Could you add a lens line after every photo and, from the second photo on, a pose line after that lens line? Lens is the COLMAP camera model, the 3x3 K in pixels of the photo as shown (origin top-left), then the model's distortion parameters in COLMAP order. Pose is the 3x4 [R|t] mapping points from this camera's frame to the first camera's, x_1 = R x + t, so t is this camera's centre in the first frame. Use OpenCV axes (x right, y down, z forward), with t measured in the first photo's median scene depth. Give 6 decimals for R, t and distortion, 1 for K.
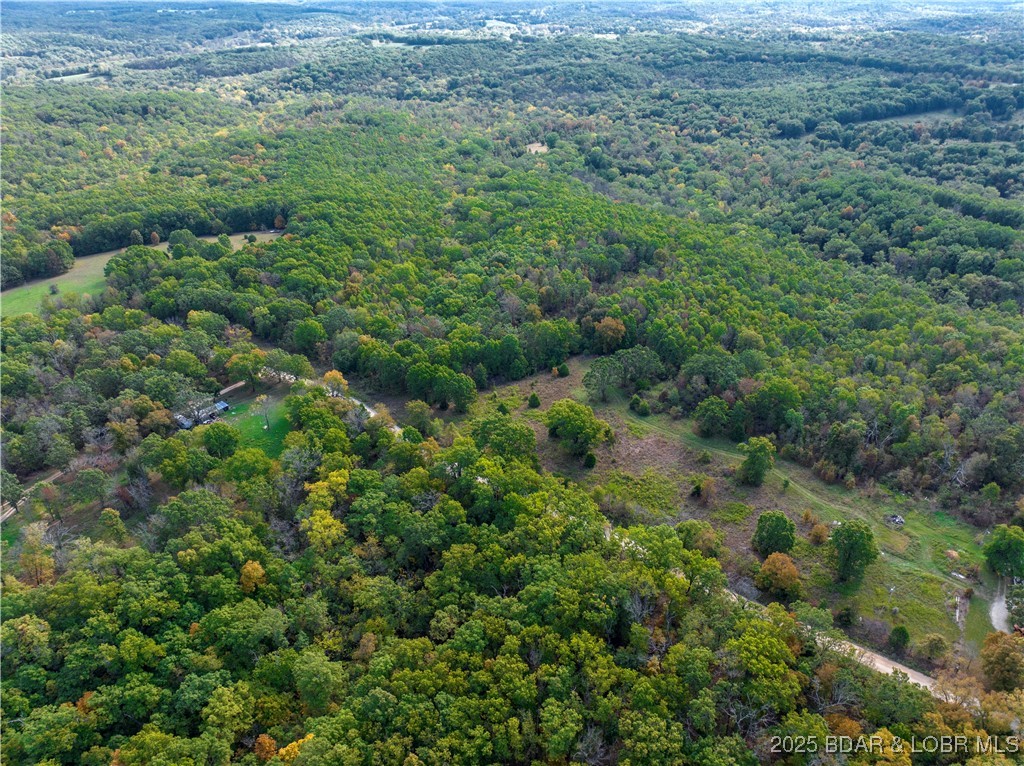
lens RADIAL K [[716.7, 0, 514.9], [0, 716.7, 380.6], [0, 0, 1]] dist [-0.059764, 0.032629]
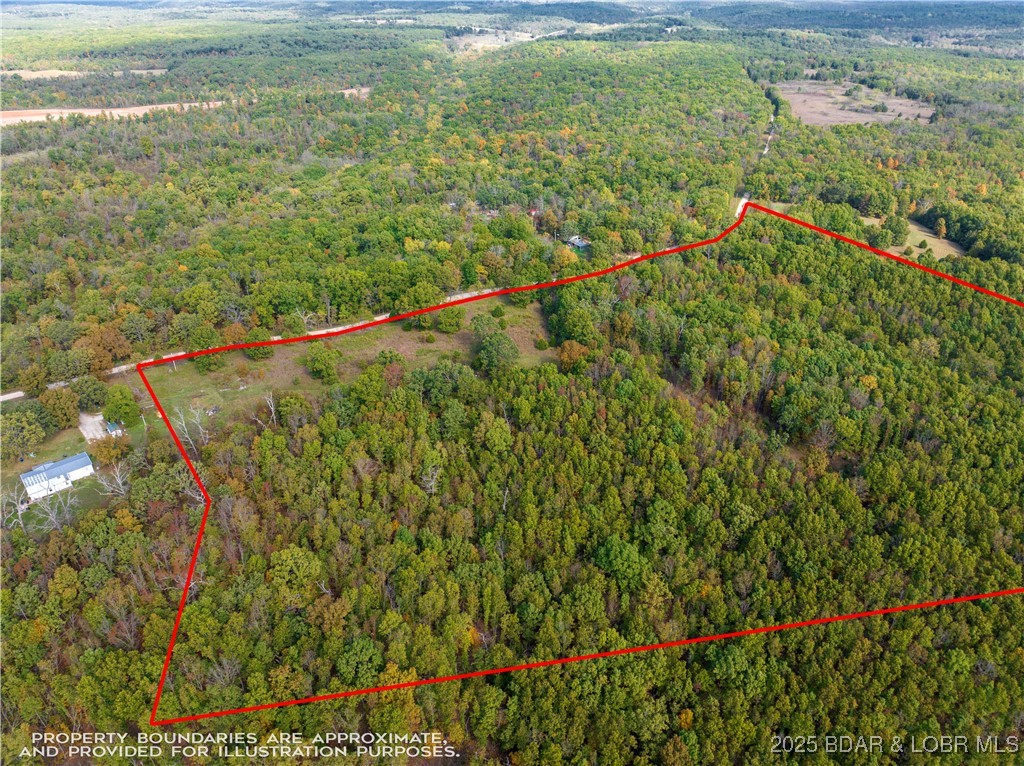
lens RADIAL K [[716.7, 0, 509.4], [0, 716.7, 379.7], [0, 0, 1]] dist [-0.059764, 0.032629]
pose [[-0.370067, 0.467048, -0.803067, 0.532585], [-0.464431, 0.655655, 0.595333, -0.325289], [0.804584, 0.593282, -0.025725, 0.575606]]
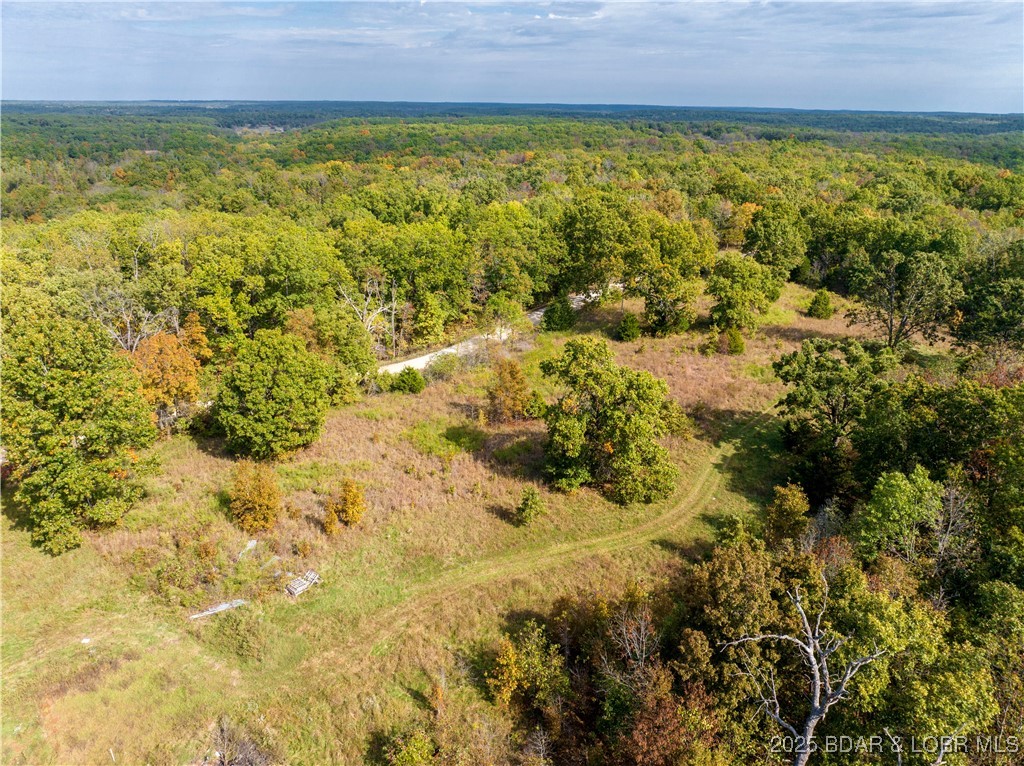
lens RADIAL K [[716.7, 0, 518.9], [0, 716.7, 388.1], [0, 0, 1]] dist [-0.059764, 0.032629]
pose [[-0.045300, 0.375855, -0.925570, 0.274243], [-0.513314, 0.786091, 0.344339, 0.005284], [0.857004, 0.490707, 0.157322, 0.404490]]
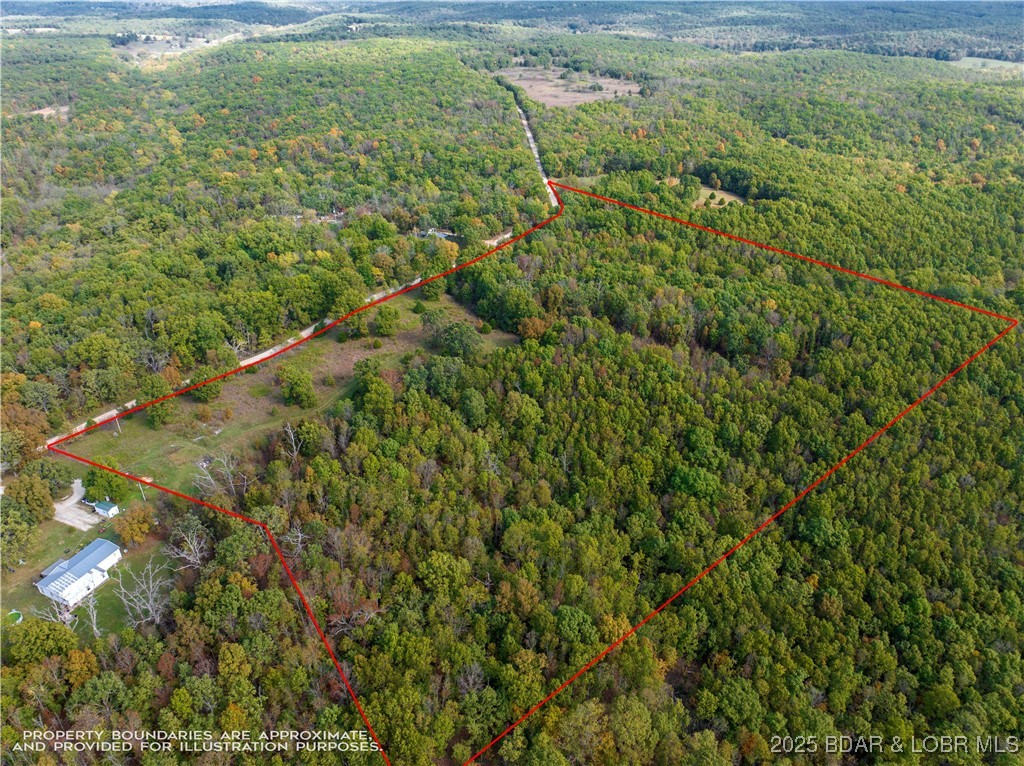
lens RADIAL K [[716.7, 0, 510.8], [0, 716.7, 383.4], [0, 0, 1]] dist [-0.059764, 0.032629]
pose [[0.052183, 0.507086, -0.860314, 0.588035], [-0.502366, 0.757876, 0.416236, -0.237413], [0.863079, 0.410473, 0.294291, 0.423872]]
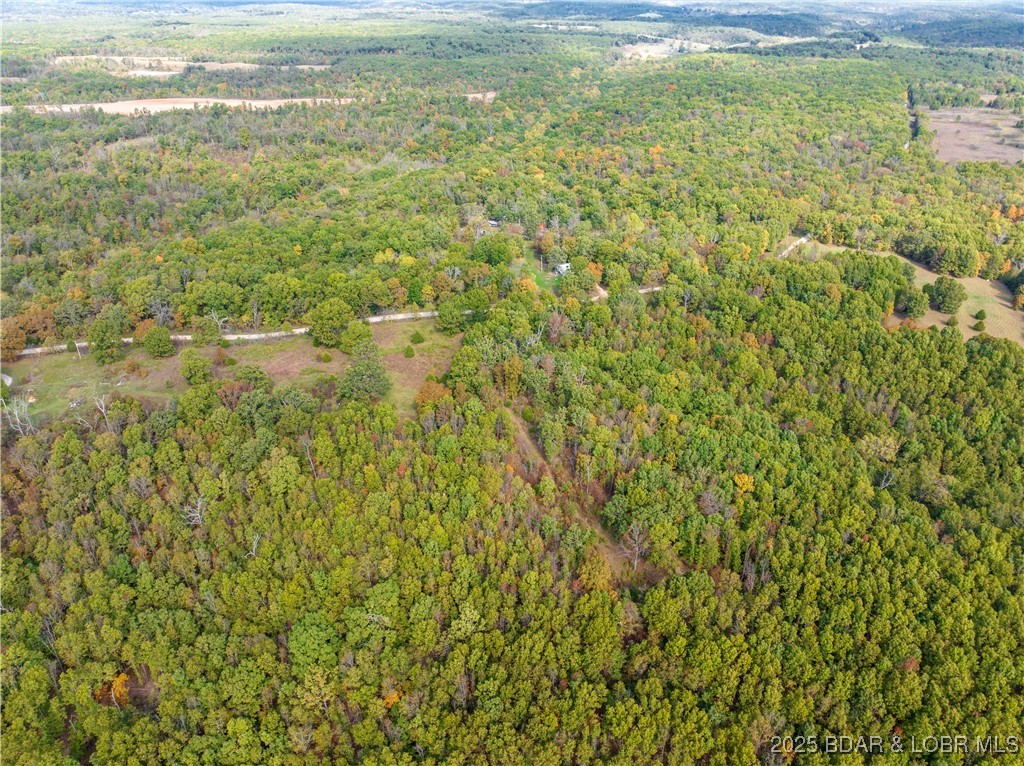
lens RADIAL K [[716.7, 0, 506.4], [0, 716.7, 378.2], [0, 0, 1]] dist [-0.059764, 0.032629]
pose [[-0.598295, 0.394348, -0.697519, 0.382133], [-0.404968, 0.602332, 0.687893, -0.404707], [0.691407, 0.694036, -0.200674, 0.712560]]
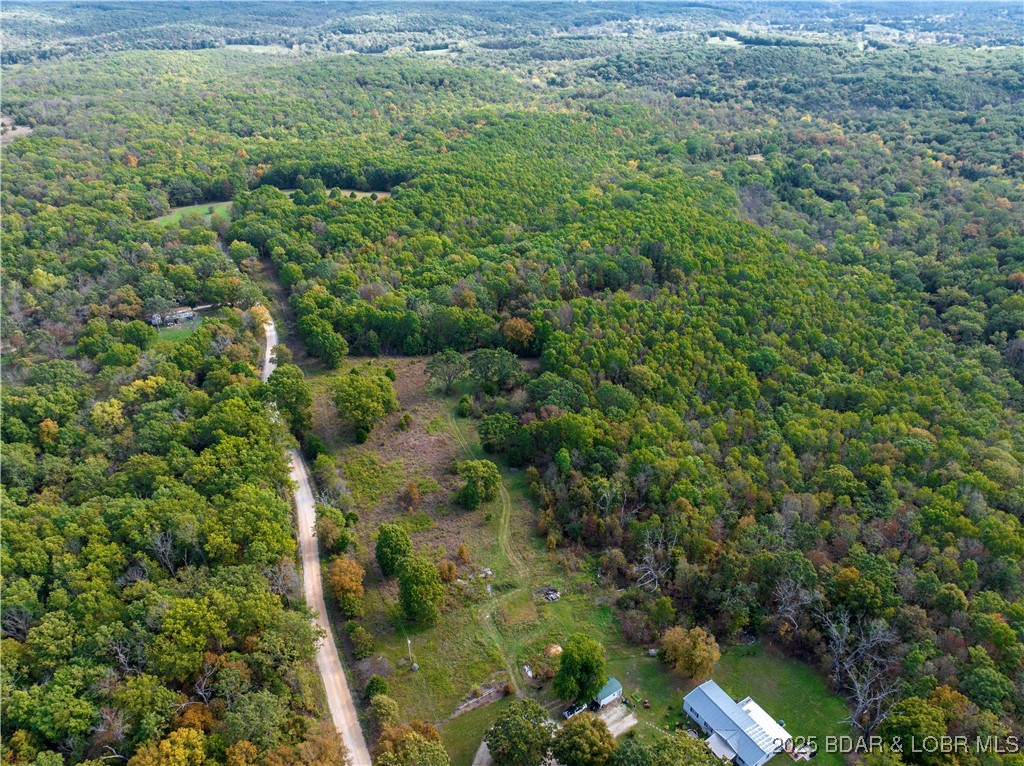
lens RADIAL K [[716.7, 0, 516.3], [0, 716.7, 376.7], [0, 0, 1]] dist [-0.059764, 0.032629]
pose [[0.867788, 0.253048, -0.427681, 0.330891], [-0.253013, 0.965722, 0.058016, -0.039949], [0.427702, 0.057864, 0.902066, 0.078211]]
